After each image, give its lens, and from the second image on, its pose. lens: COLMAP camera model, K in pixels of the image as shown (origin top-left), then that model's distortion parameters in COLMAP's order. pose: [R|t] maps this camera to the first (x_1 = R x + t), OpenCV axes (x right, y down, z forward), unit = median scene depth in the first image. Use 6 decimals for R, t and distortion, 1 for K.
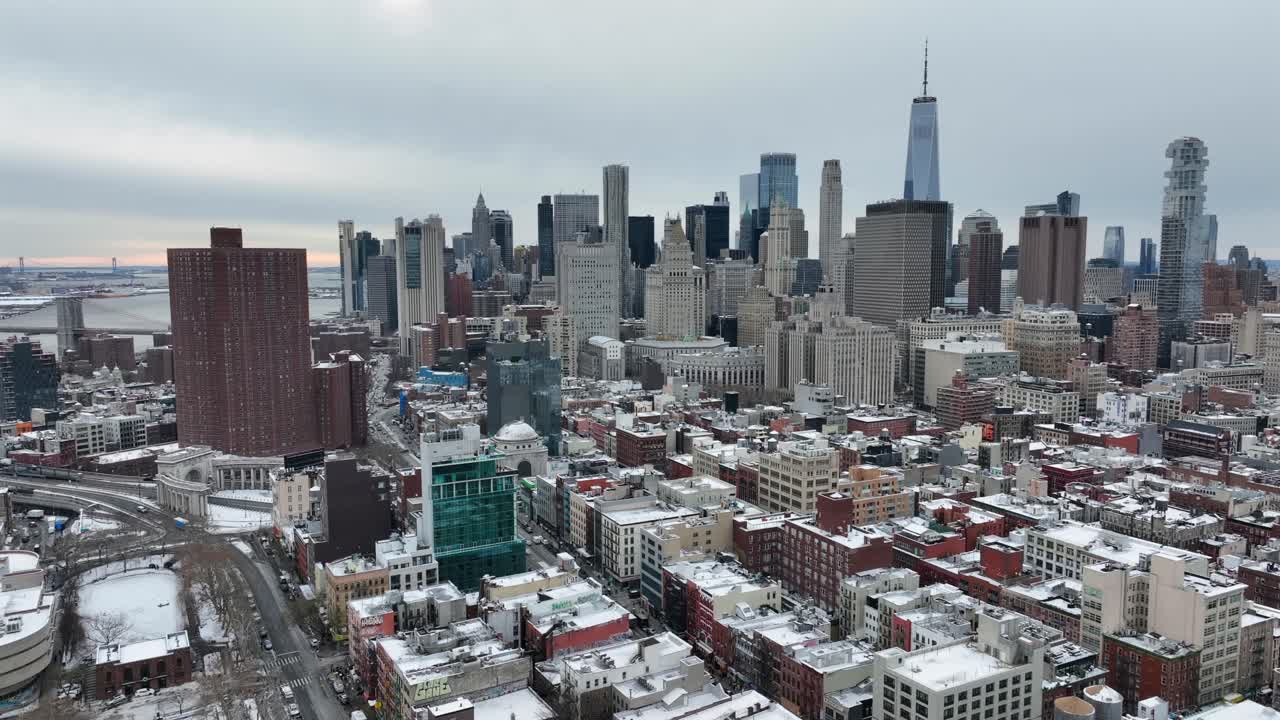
lens RADIAL K [[897.7, 0, 634.8], [0, 897.7, 358.7], [0, 0, 1]] dist [0.002536, 0.004992]
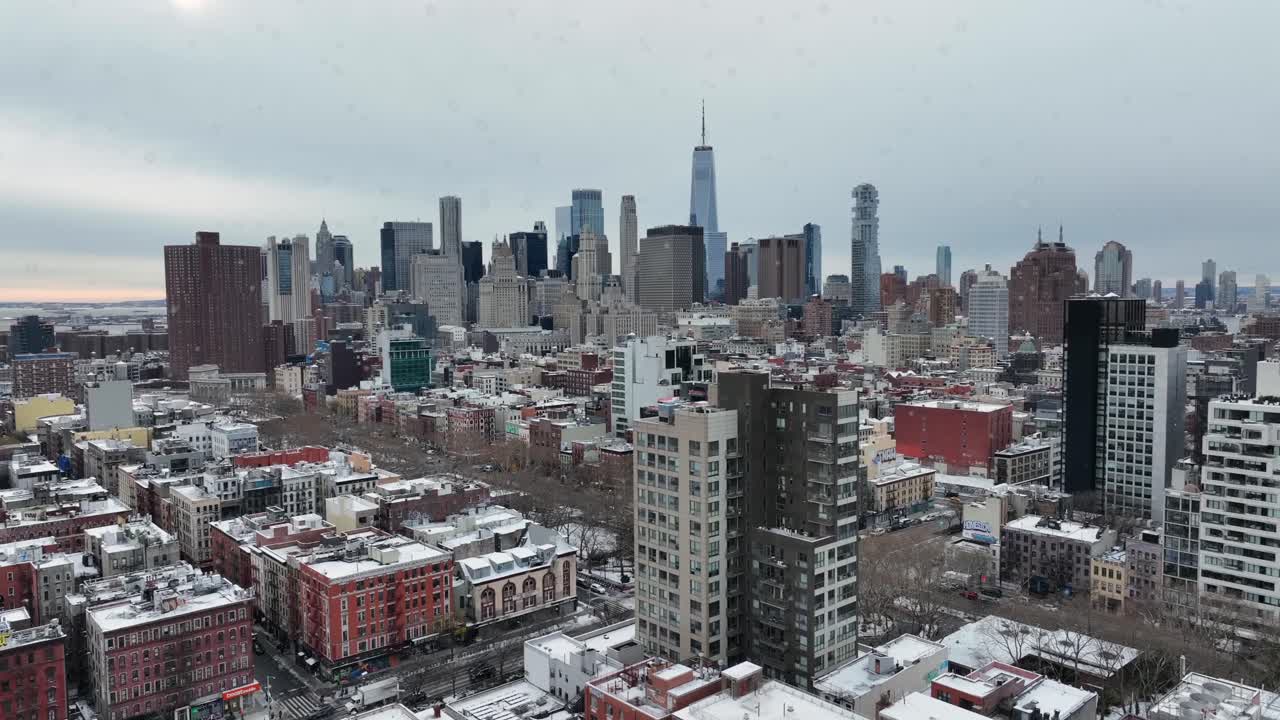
lens RADIAL K [[894.9, 0, 635.0], [0, 894.9, 358.1], [0, 0, 1]] dist [0.002460, 0.006078]
pose [[0.980809, -0.019050, 0.194039, -0.030730], [0.026262, 0.999054, -0.034665, 0.095567], [-0.193195, 0.039096, 0.980381, -0.424339]]
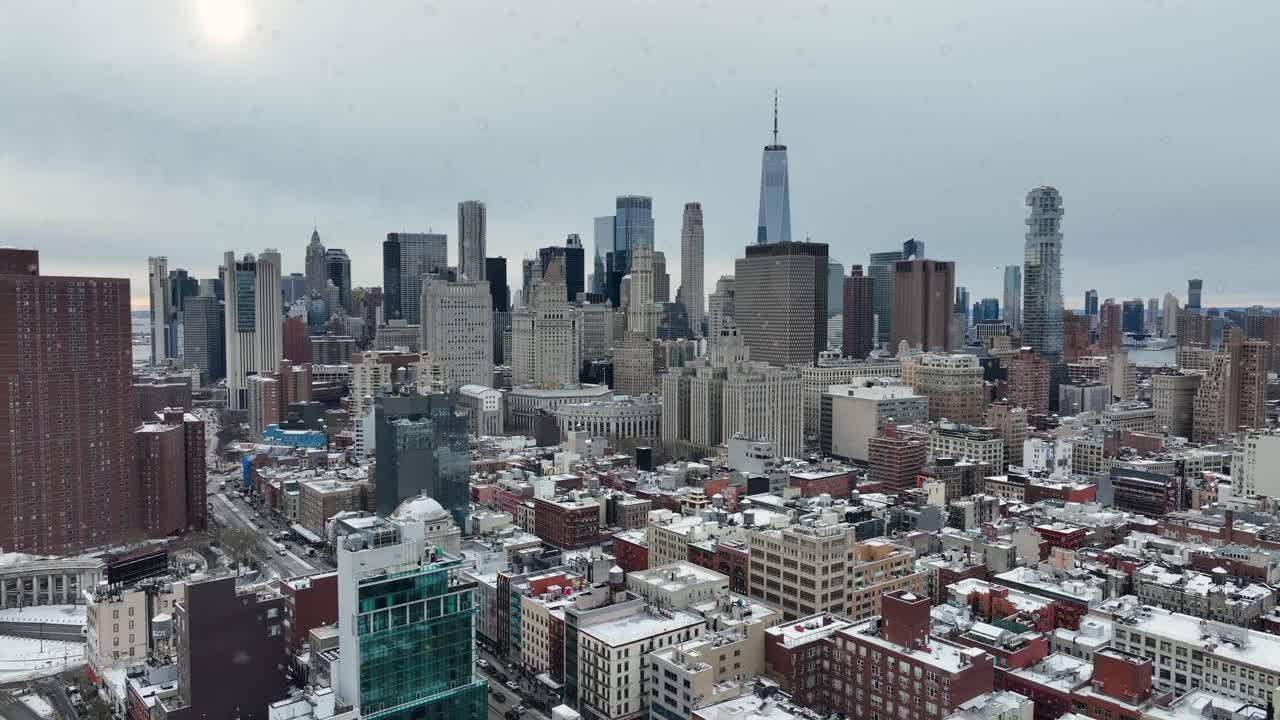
lens RADIAL K [[897.7, 0, 634.8], [0, 897.7, 358.7], [0, 0, 1]] dist [0.002536, 0.004992]
pose [[0.982602, -0.005613, 0.185641, -0.058207], [0.015054, 0.998662, -0.049483, -0.005977], [-0.185115, 0.051417, 0.981371, 0.114888]]
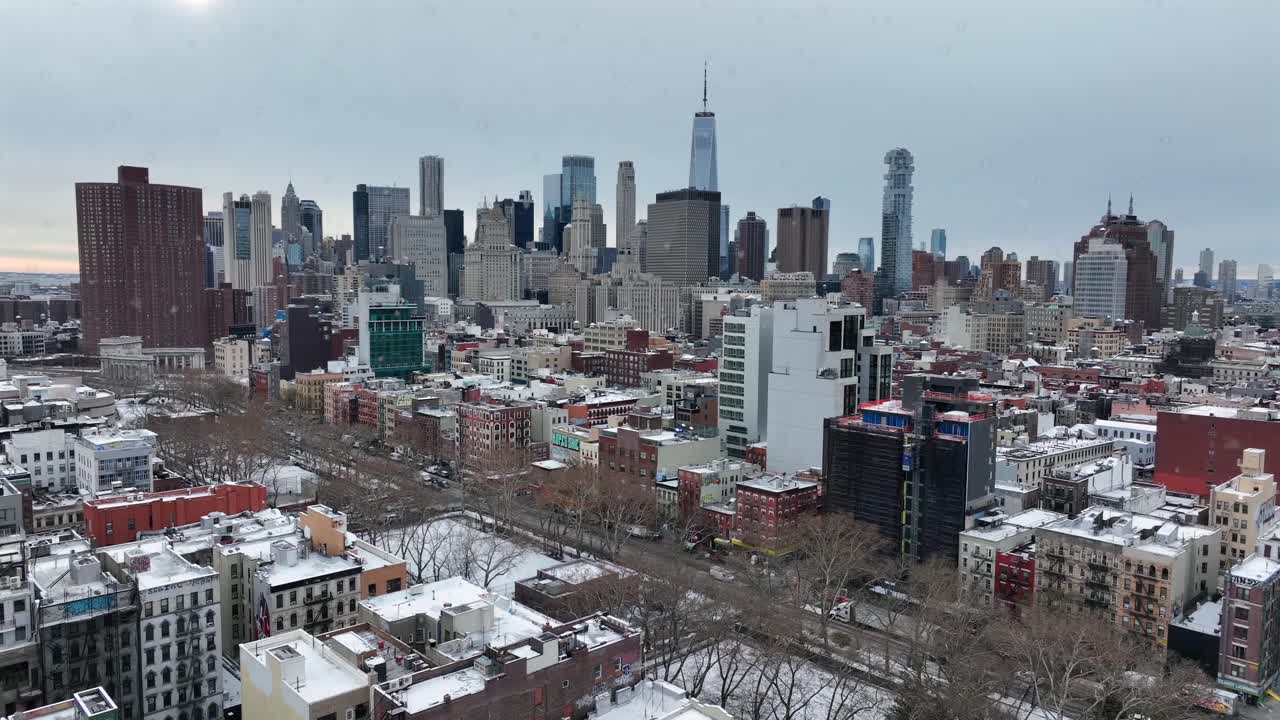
lens RADIAL K [[894.9, 0, 635.0], [0, 894.9, 358.1], [0, 0, 1]] dist [0.002460, 0.006078]
pose [[0.974472, -0.007430, 0.224384, -0.052541], [0.010858, 0.999842, -0.014050, 0.090258], [-0.224244, 0.016127, 0.974400, -0.206030]]
